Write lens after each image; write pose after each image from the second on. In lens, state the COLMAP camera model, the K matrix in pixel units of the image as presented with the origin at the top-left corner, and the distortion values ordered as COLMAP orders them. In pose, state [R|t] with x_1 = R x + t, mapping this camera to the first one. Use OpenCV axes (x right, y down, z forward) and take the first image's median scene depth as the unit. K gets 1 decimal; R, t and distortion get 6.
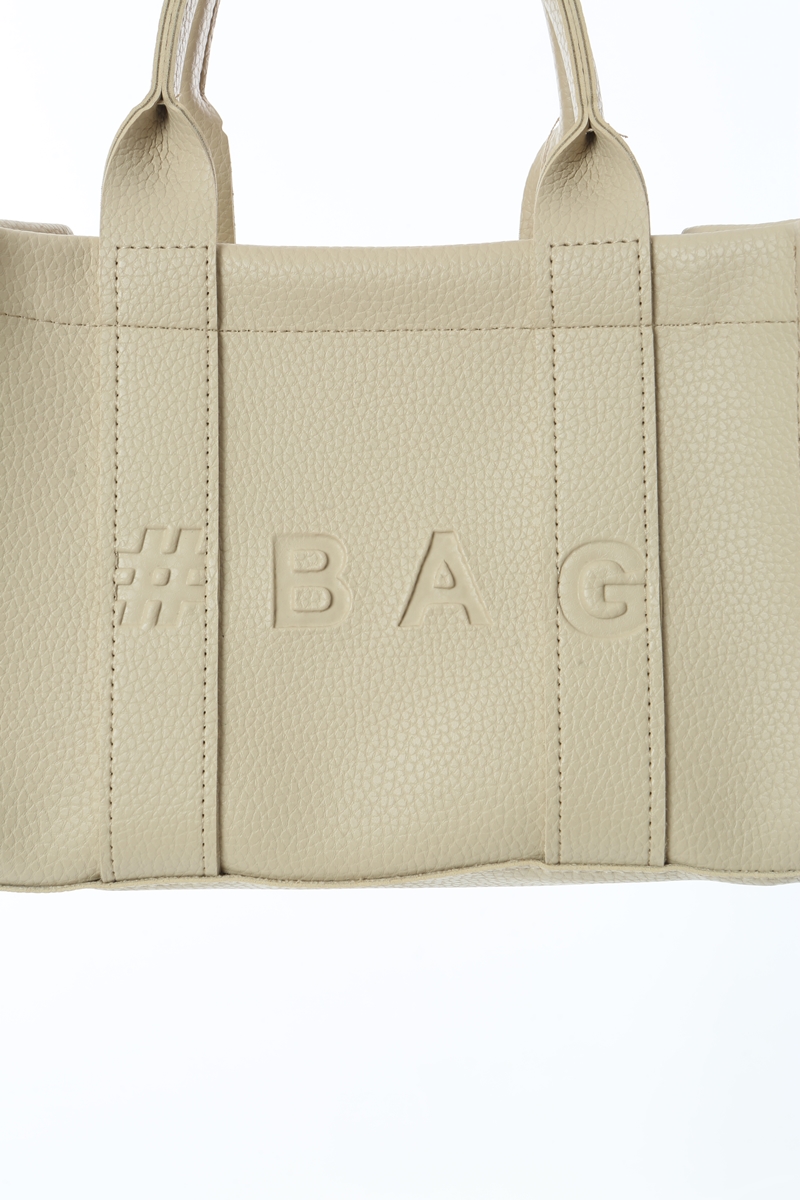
lens RADIAL K [[2193.6, 0, 400.0], [0, 2193.6, 600.0], [0, 0, 1]] dist [0.253903, -0.075591]
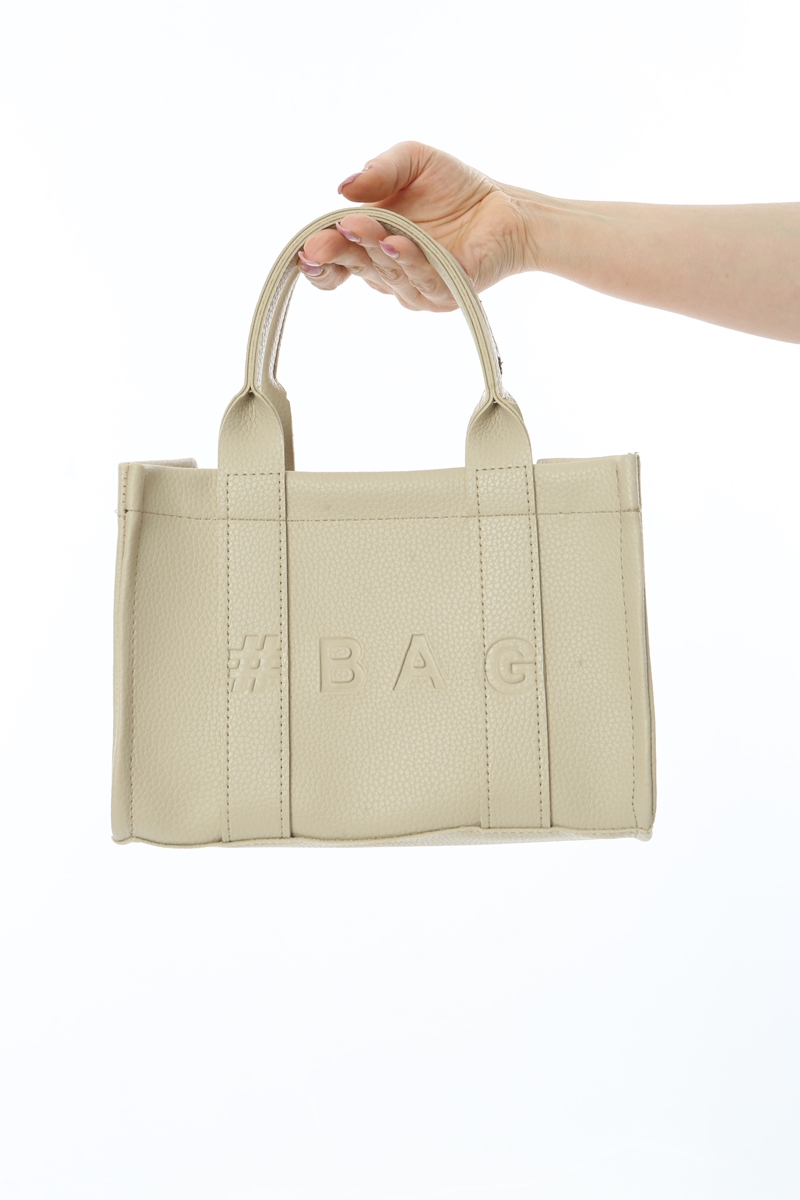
lens RADIAL K [[2193.6, 0, 400.0], [0, 2193.6, 600.0], [0, 0, 1]] dist [0.253903, -0.075591]
pose [[0.999862, -0.016232, 0.003450, -0.000384], [0.016422, 0.997747, -0.065047, 0.053542], [-0.002387, 0.065095, 0.997876, -0.718613]]
